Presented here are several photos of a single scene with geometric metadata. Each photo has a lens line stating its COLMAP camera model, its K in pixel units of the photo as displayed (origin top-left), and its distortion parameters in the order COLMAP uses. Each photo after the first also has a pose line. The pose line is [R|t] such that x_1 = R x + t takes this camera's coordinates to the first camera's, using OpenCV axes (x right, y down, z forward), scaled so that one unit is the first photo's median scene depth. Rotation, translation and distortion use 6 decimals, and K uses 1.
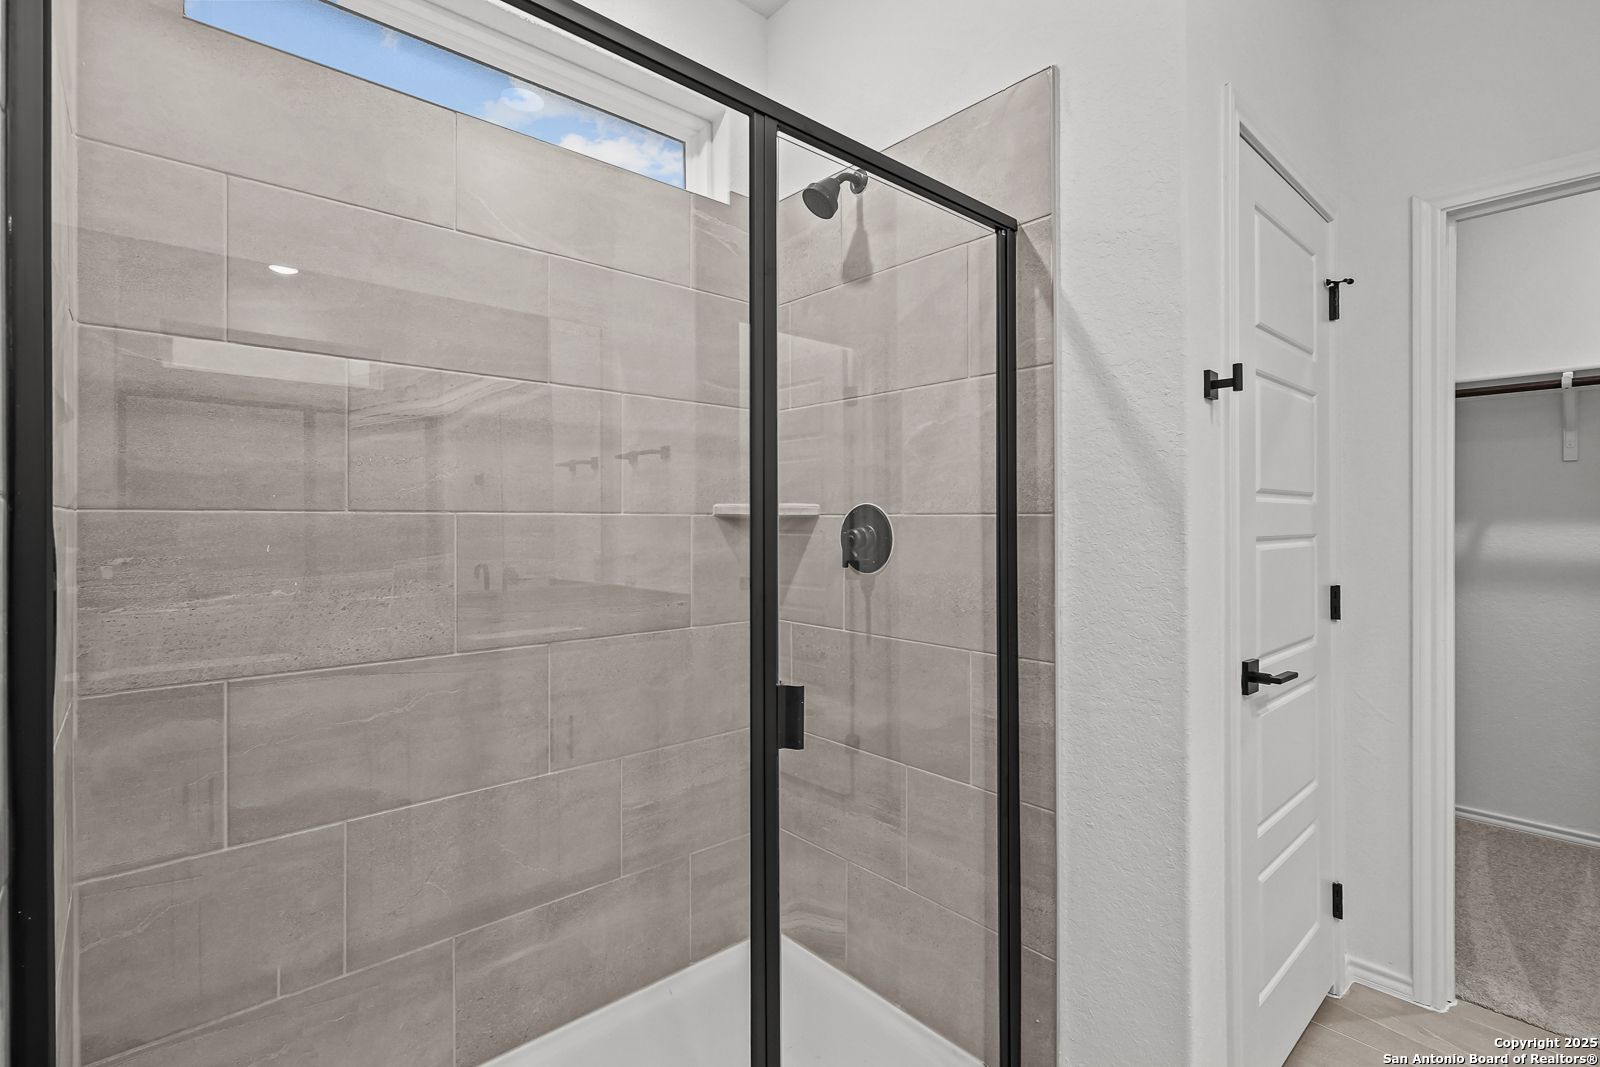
lens RADIAL K [[736.2, 0, 800.7], [0, 736.2, 516.8], [0, 0, 1]] dist [-0.002575, 0.001281]
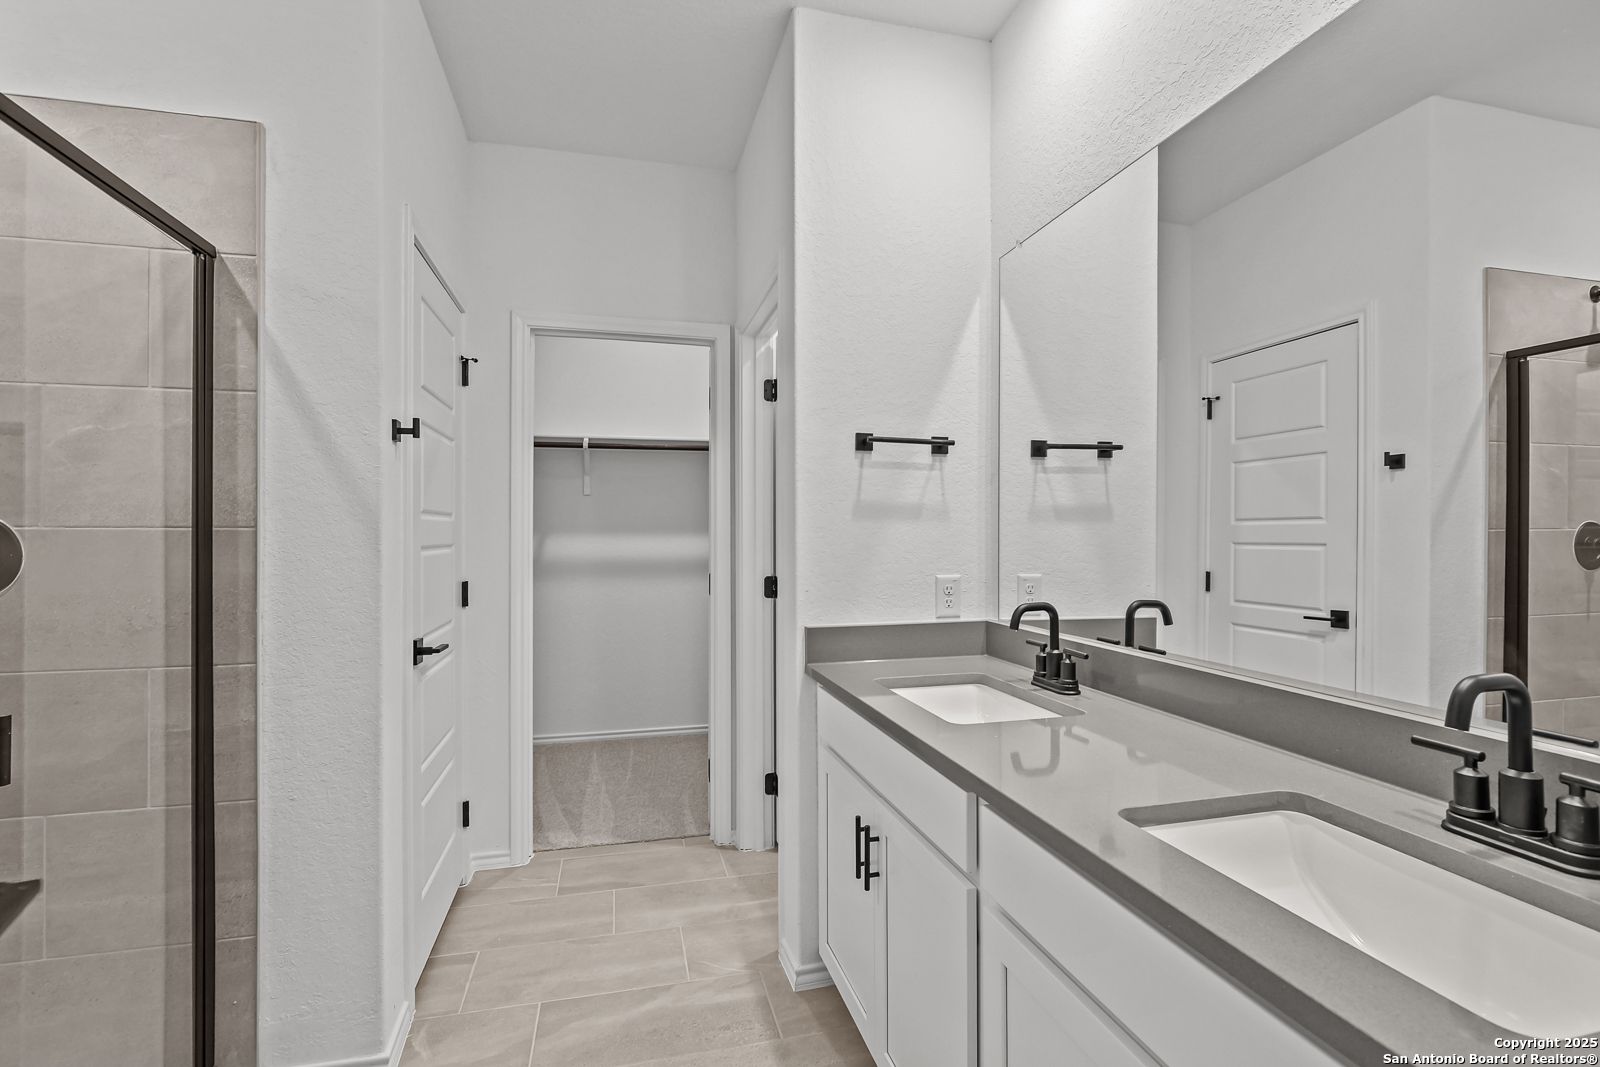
lens RADIAL K [[741.0, 0, 793.7], [0, 741.0, 534.1], [0, 0, 1]] dist [-0.006362, 0.000884]
pose [[0.466879, -0.002428, 0.884318, -0.253371], [-0.002728, 0.999988, 0.004185, -0.001473], [-0.884317, -0.004366, 0.466867, -0.222982]]
